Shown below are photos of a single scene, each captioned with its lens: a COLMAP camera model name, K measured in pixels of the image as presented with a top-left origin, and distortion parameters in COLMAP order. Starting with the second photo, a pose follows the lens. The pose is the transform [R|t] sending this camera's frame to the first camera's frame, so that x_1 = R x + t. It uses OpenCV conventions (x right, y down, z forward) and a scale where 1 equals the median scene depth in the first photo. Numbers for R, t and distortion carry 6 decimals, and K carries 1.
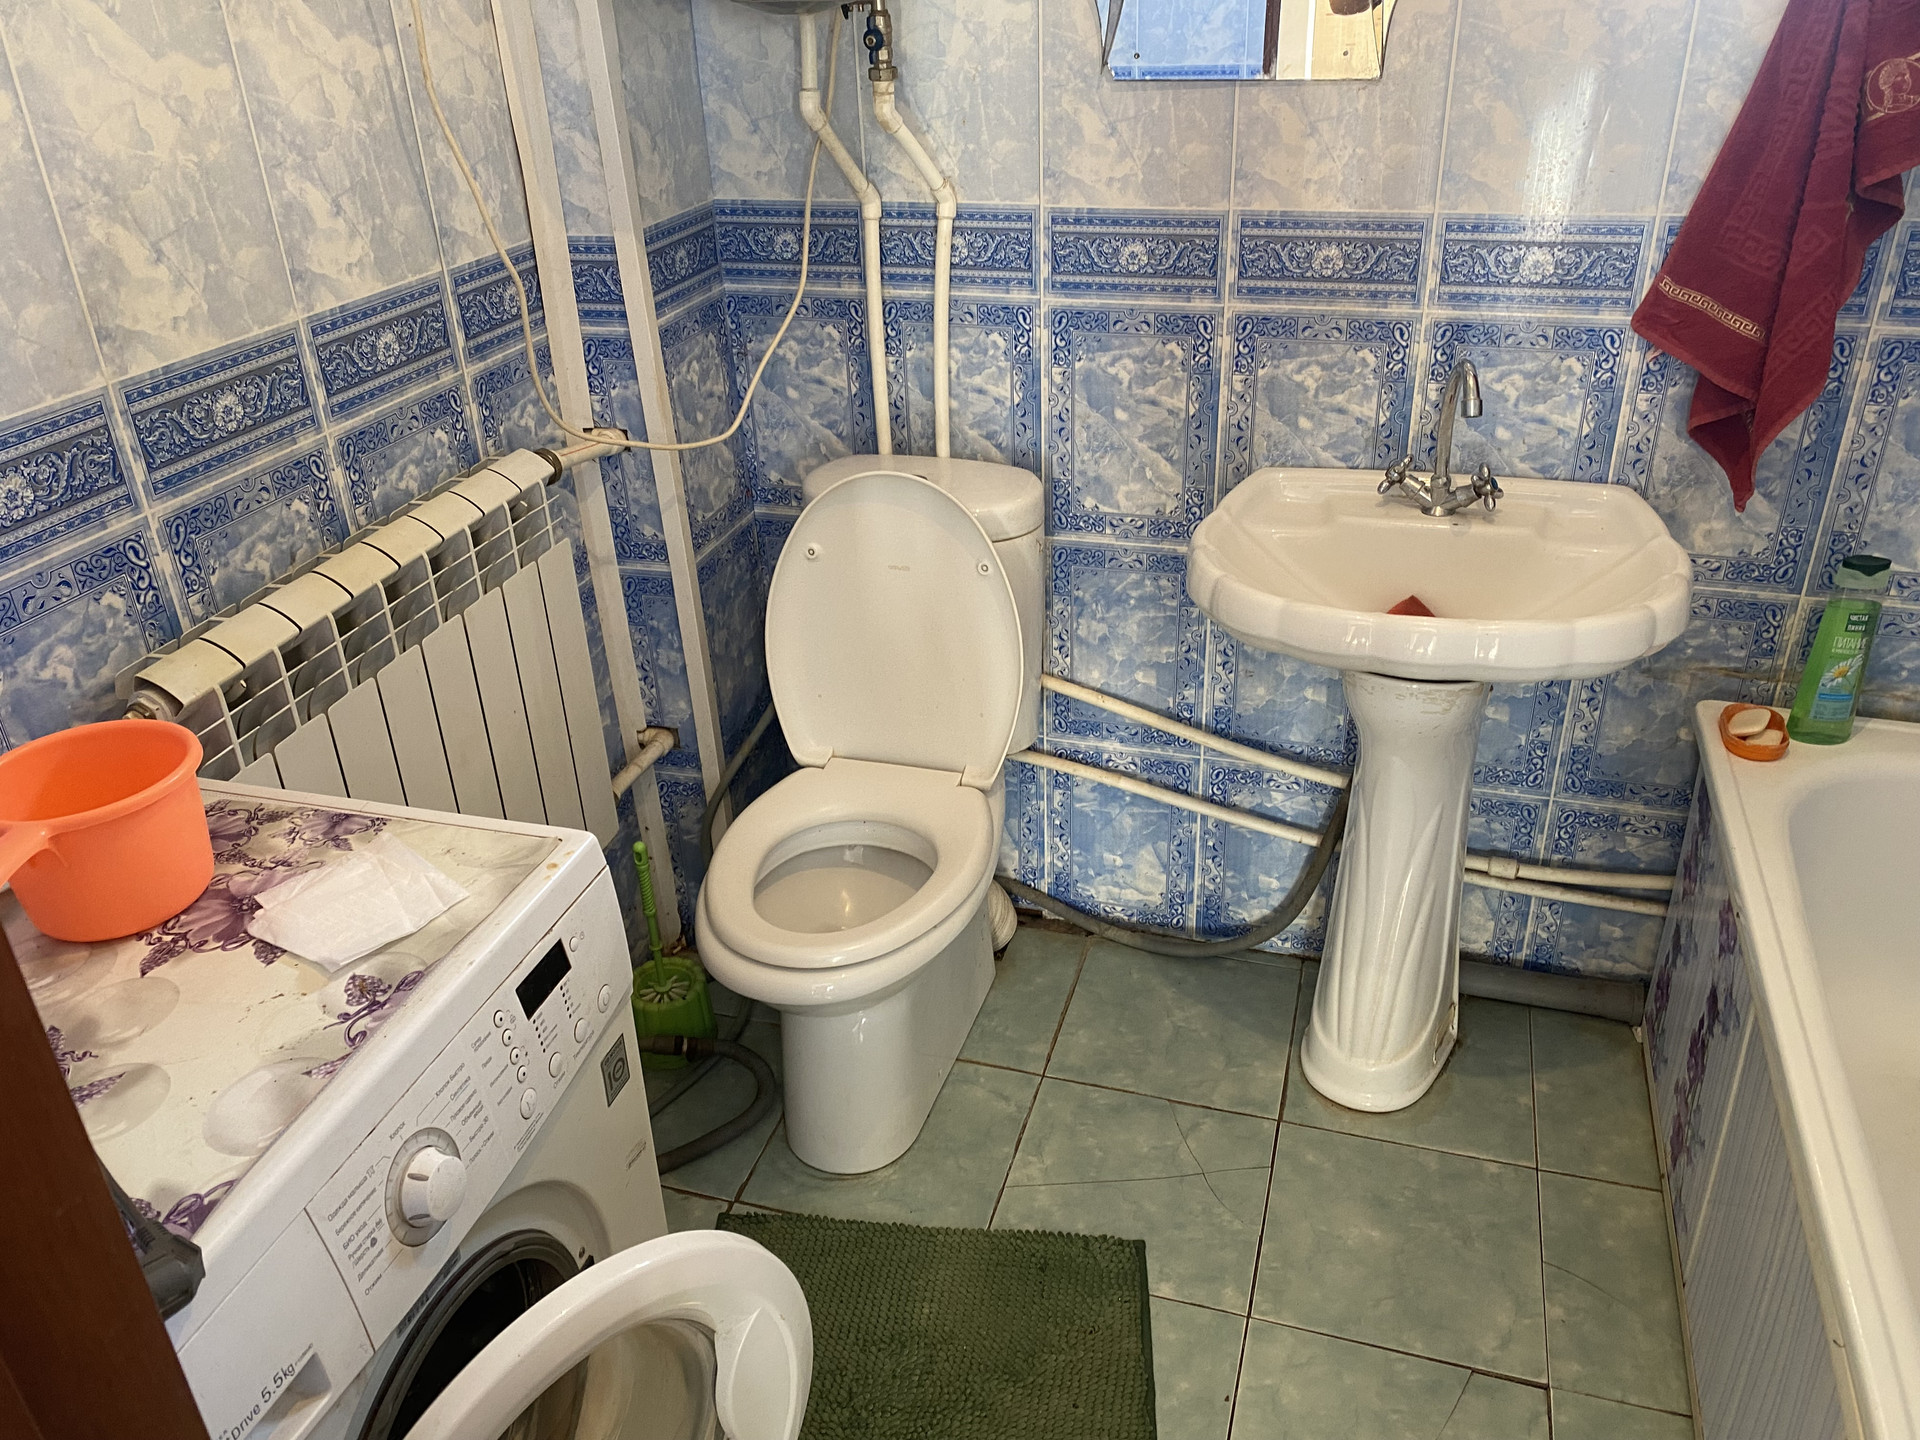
lens RADIAL K [[1449.9, 0, 994.5], [0, 1449.9, 718.2], [0, 0, 1]] dist [-0.001206, -0.001877]
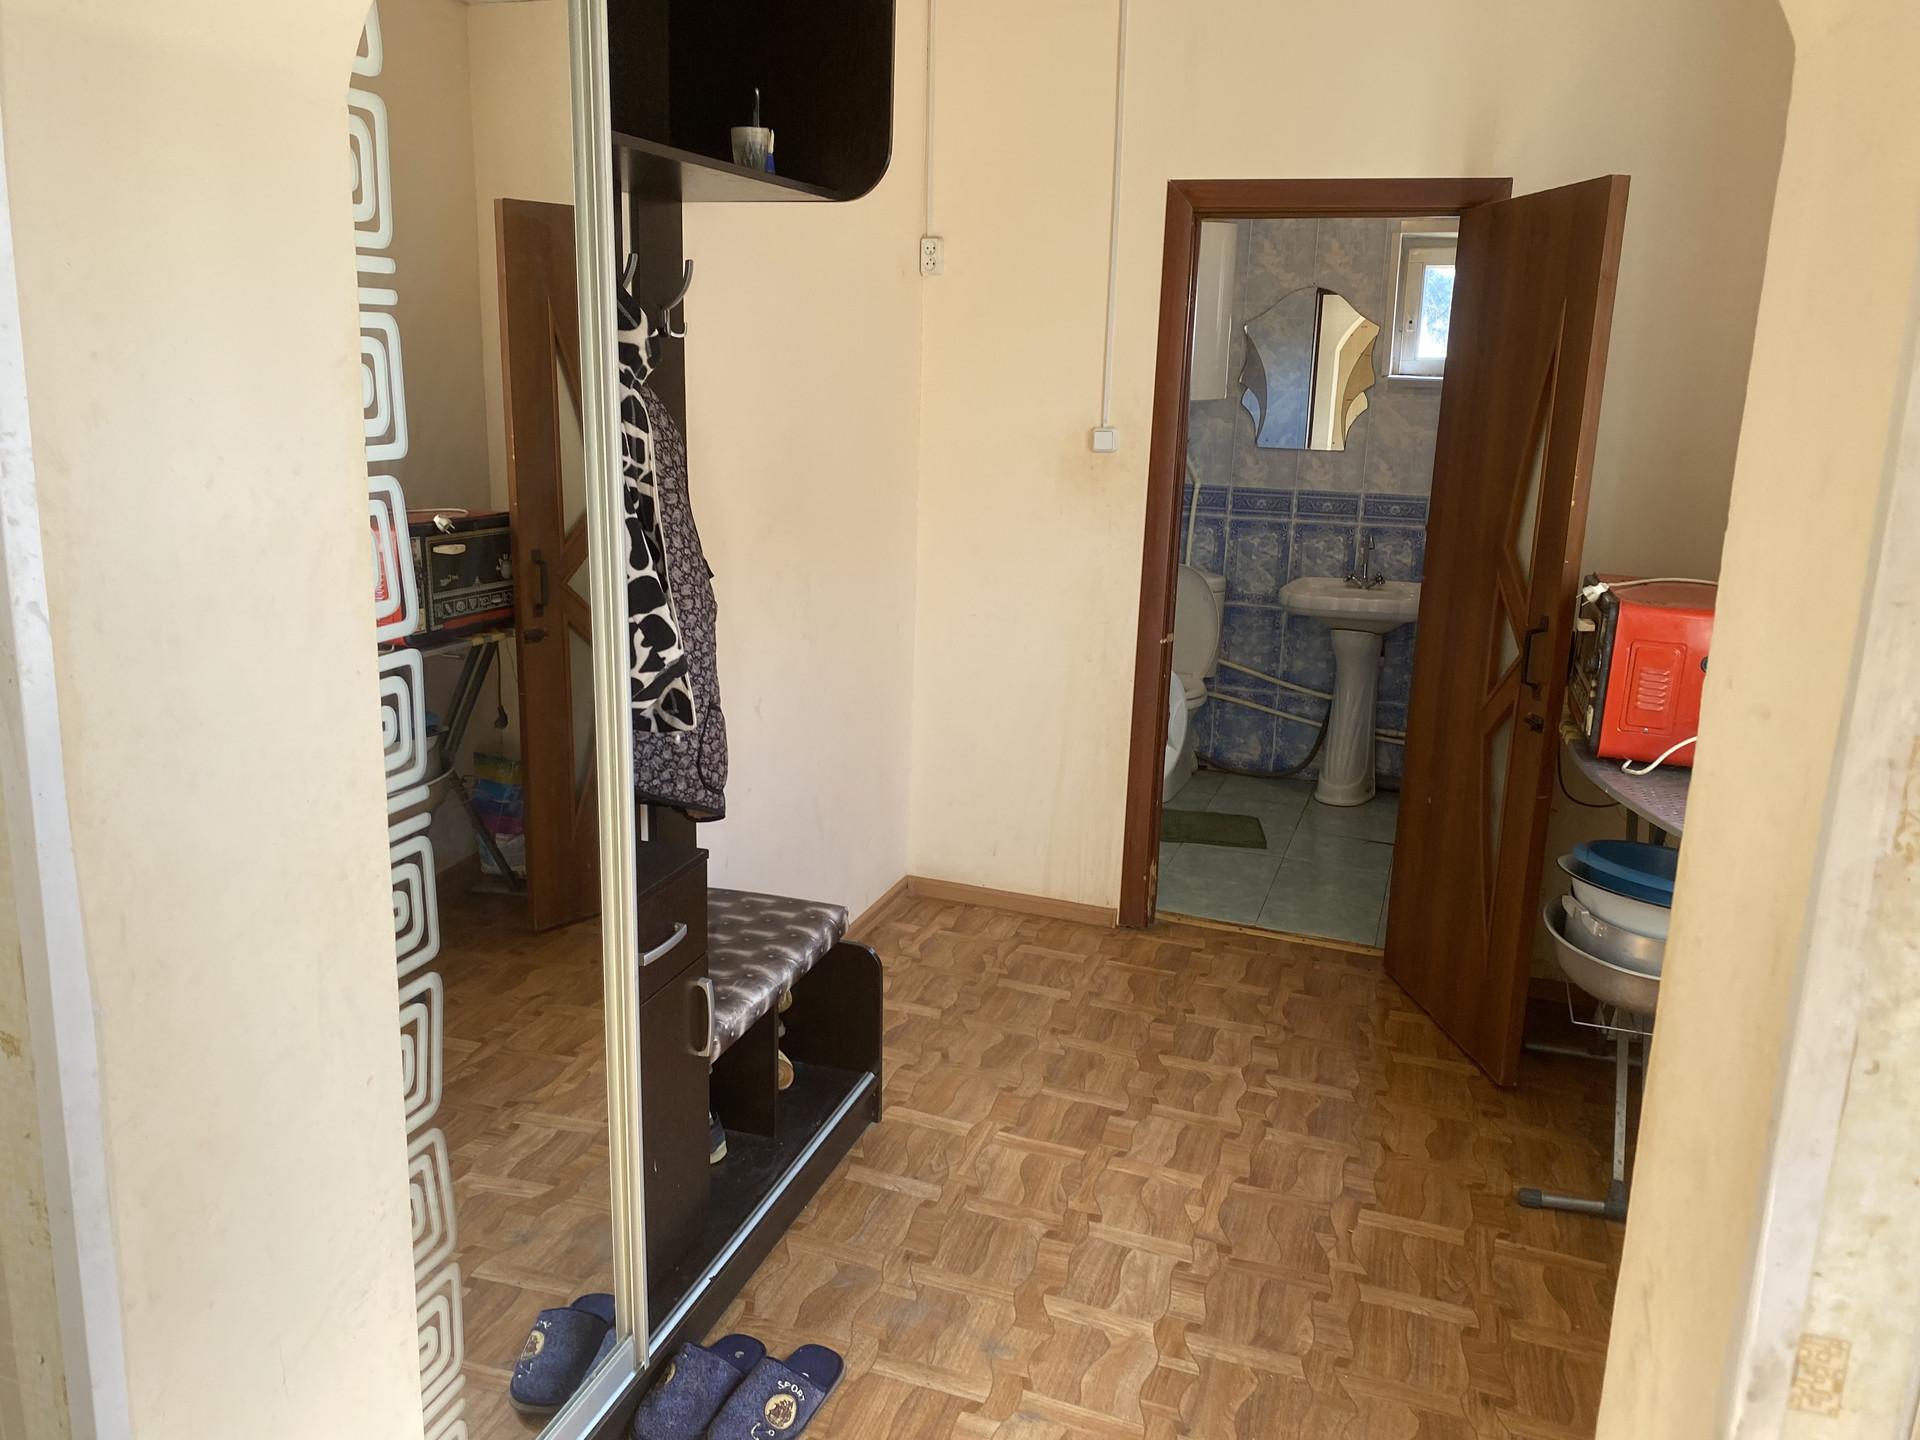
lens RADIAL K [[1430.8, 0, 958.7], [0, 1430.8, 717.4], [0, 0, 1]] dist [0.000484, -0.000155]
pose [[0.997241, 0.058864, -0.045237, -0.350301], [-0.067320, 0.973899, -0.216770, 0.756025], [0.031296, 0.219217, 0.975174, -1.713900]]
